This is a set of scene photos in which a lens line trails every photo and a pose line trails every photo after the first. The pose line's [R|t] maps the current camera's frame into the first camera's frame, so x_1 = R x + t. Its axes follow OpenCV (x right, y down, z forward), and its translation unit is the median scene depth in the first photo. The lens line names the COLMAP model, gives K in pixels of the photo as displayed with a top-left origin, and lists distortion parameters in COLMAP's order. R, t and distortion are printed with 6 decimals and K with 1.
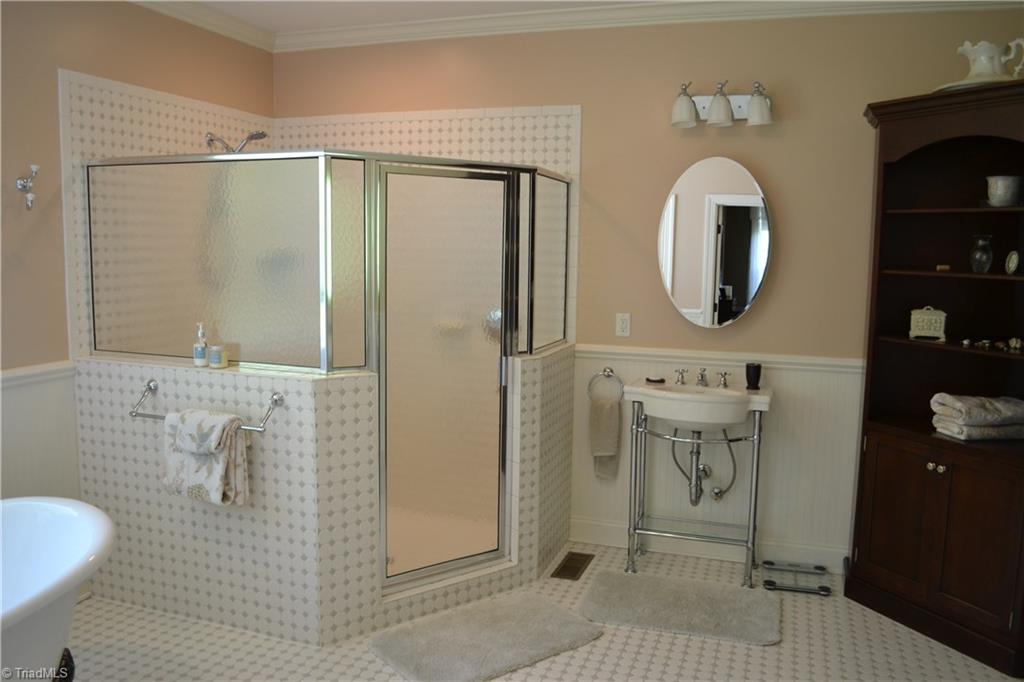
lens RADIAL K [[819.8, 0, 514.1], [0, 819.8, 343.8], [0, 0, 1]] dist [-0.081129, 0.012566]
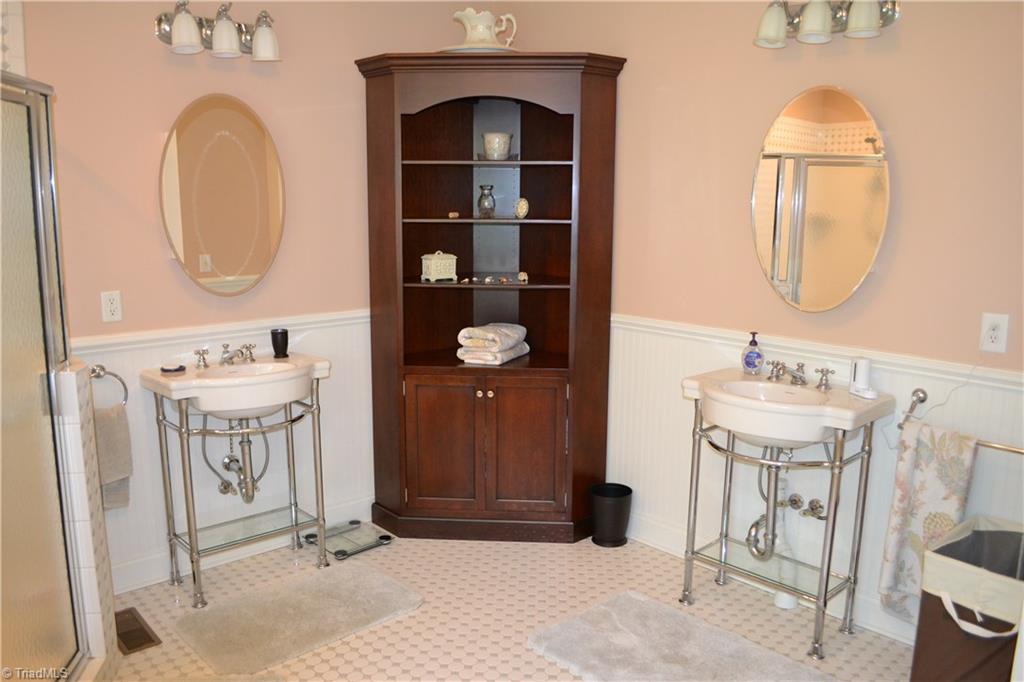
lens RADIAL K [[819.8, 0, 513.4], [0, 819.8, 339.7], [0, 0, 1]] dist [-0.081129, 0.012566]
pose [[0.486109, -0.161511, 0.858843, -0.392895], [0.106233, 0.986406, 0.125372, -0.055062], [-0.867417, 0.030293, 0.496659, 0.359248]]
